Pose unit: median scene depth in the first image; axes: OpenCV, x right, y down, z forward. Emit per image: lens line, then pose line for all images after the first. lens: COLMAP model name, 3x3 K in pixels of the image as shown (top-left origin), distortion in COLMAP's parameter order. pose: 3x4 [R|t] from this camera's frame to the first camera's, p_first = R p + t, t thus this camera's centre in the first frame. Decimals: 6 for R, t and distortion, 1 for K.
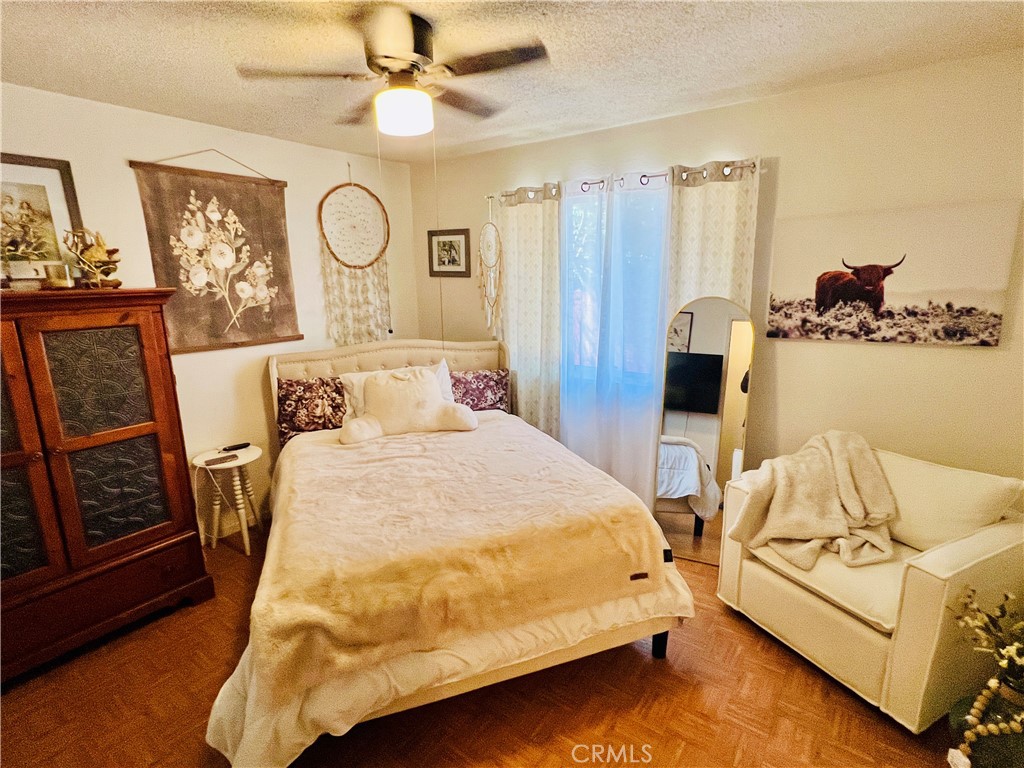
lens RADIAL K [[511.1, 0, 508.1], [0, 511.1, 383.3], [0, 0, 1]] dist [0.001593, 0.001449]
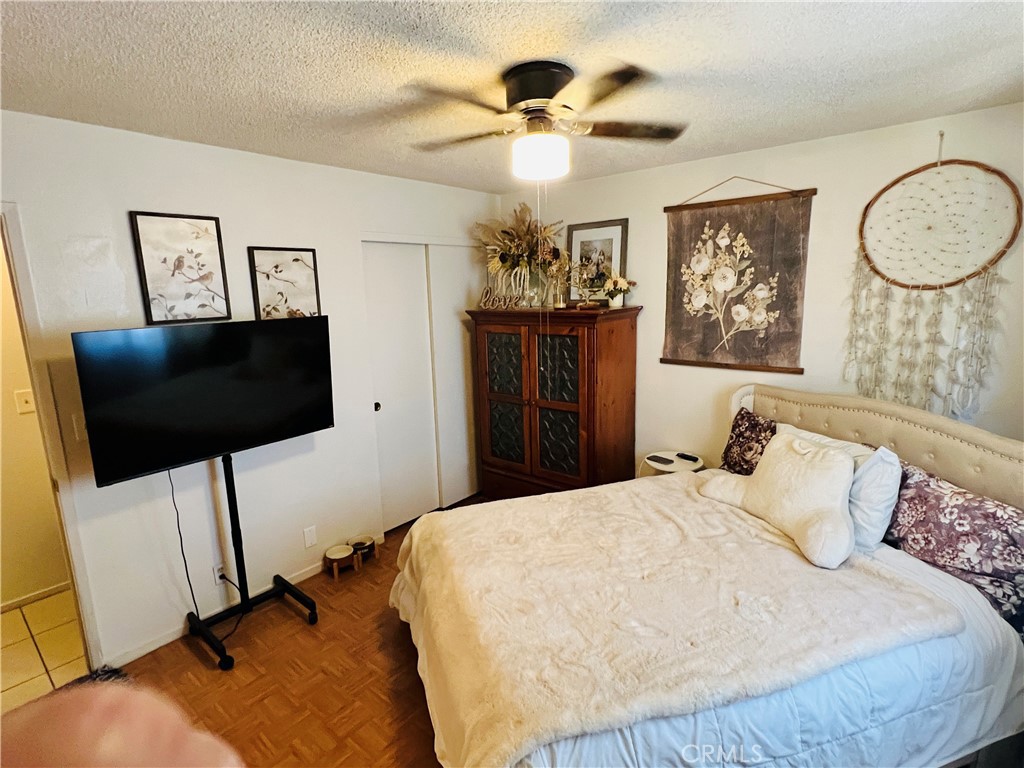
lens RADIAL K [[511.1, 0, 508.3], [0, 511.1, 383.6], [0, 0, 1]] dist [0.001593, 0.001449]
pose [[-0.043848, 0.204446, -0.977895, 0.498663], [-0.186225, 0.960008, 0.209057, -0.176185], [0.981528, 0.191275, -0.004022, 0.596458]]
